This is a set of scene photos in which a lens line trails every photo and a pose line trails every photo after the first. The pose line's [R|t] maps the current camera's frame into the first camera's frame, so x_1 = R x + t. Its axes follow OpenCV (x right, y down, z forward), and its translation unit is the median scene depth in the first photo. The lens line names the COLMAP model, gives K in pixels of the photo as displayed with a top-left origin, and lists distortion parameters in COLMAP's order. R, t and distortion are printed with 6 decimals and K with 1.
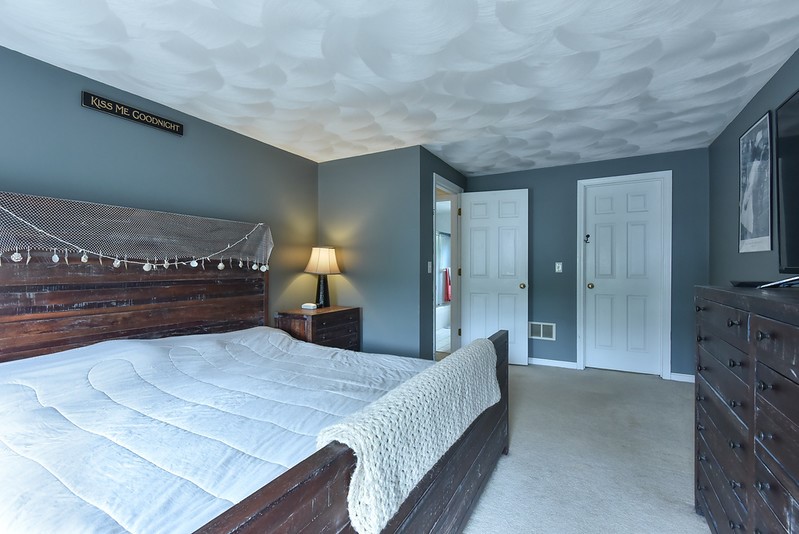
lens RADIAL K [[370.1, 0, 400.6], [0, 370.1, 265.6], [0, 0, 1]] dist [0.000480, 0.000644]
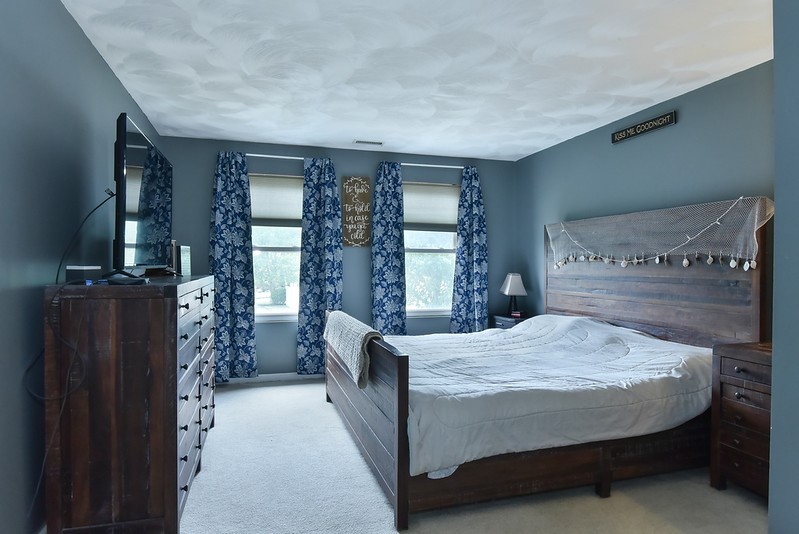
lens RADIAL K [[464.6, 0, 398.7], [0, 464.6, 266.7], [0, 0, 1]] dist [-0.005962, -0.000636]
pose [[-0.699068, 0.001021, -0.715054, 0.739524], [-0.002346, 0.999990, 0.003721, 0.008494], [0.715051, 0.004279, -0.699059, 1.338531]]
